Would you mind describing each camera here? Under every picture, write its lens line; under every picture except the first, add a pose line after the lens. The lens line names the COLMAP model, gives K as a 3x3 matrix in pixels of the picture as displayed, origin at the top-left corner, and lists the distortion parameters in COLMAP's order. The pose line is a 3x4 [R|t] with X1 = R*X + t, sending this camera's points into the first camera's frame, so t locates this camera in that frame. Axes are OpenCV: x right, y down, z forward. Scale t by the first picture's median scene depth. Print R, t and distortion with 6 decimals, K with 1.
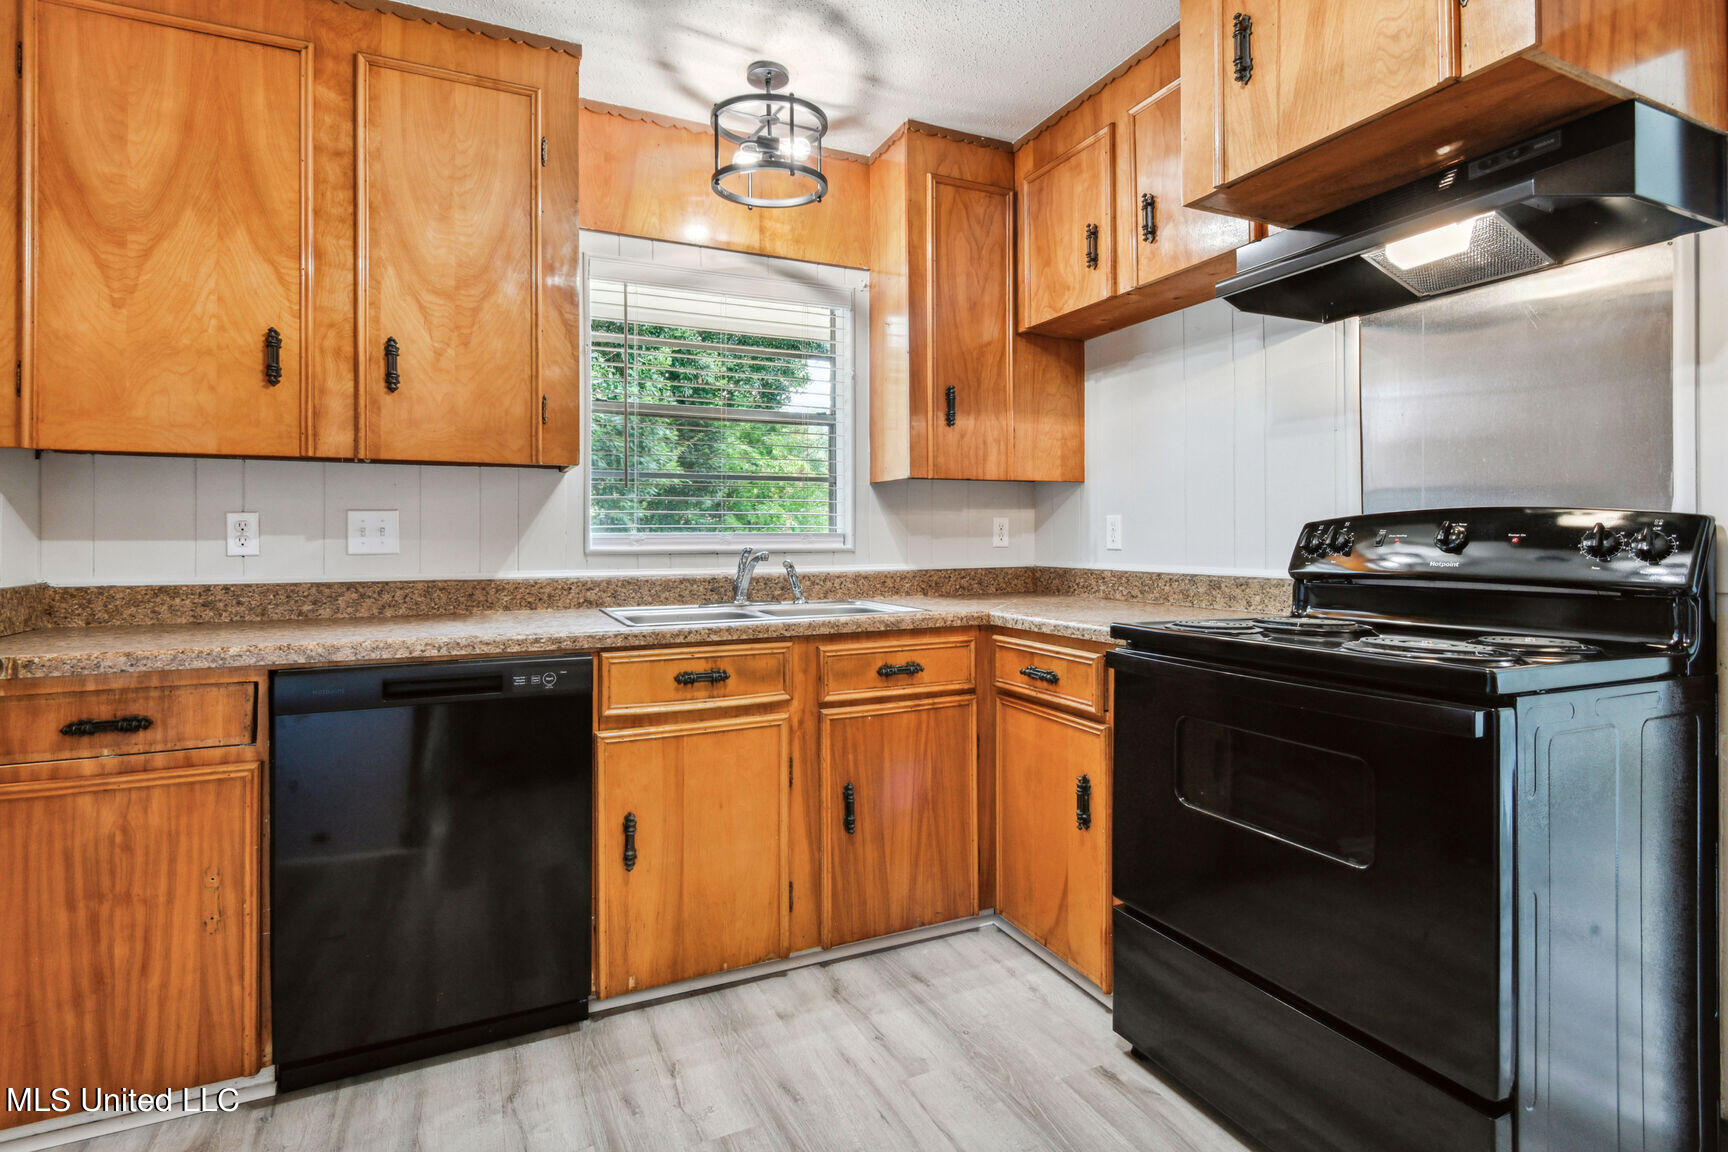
lens RADIAL K [[837.4, 0, 857.2], [0, 837.4, 540.3], [0, 0, 1]] dist [-0.020503, -0.002470]
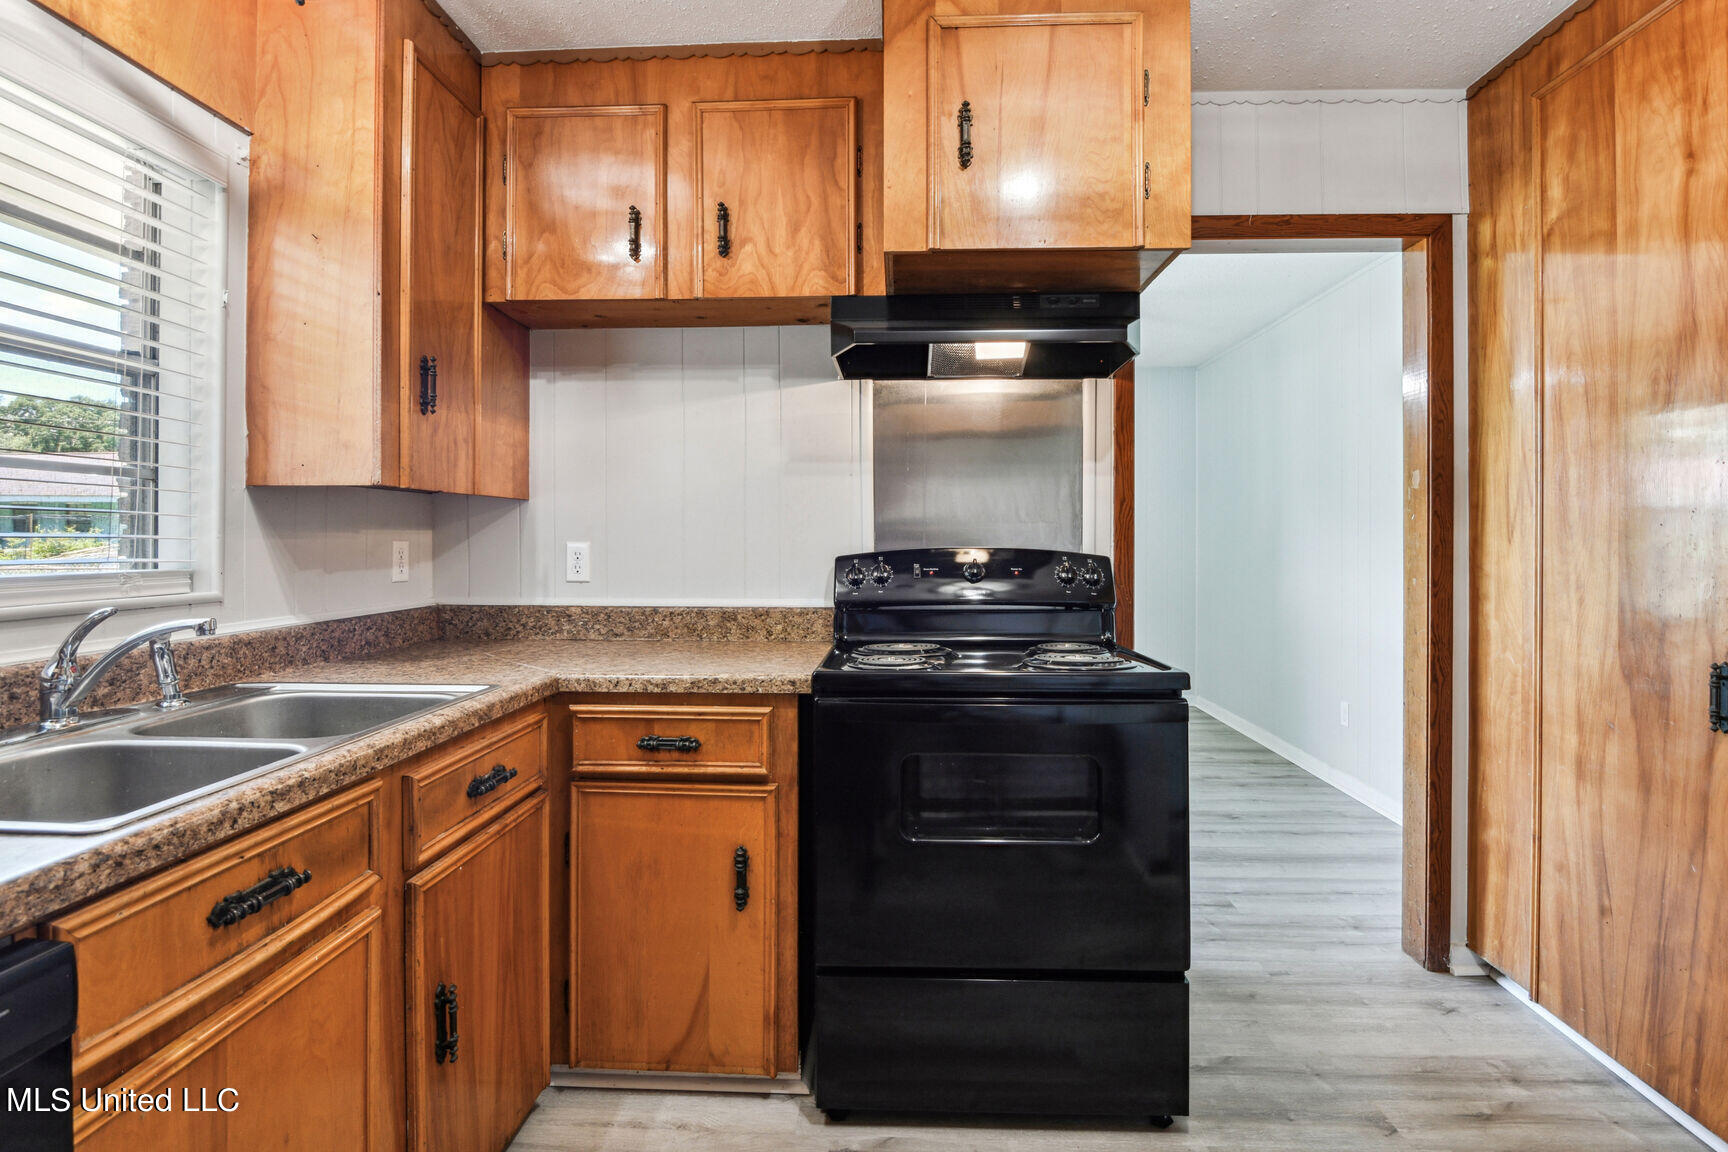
lens RADIAL K [[837.4, 0, 880.5], [0, 837.4, 538.8], [0, 0, 1]] dist [-0.020503, -0.002470]
pose [[0.446487, 0.007039, 0.894762, -0.377352], [-0.001180, 0.999973, -0.007278, -0.031926], [-0.894789, 0.002194, 0.446483, 0.393750]]
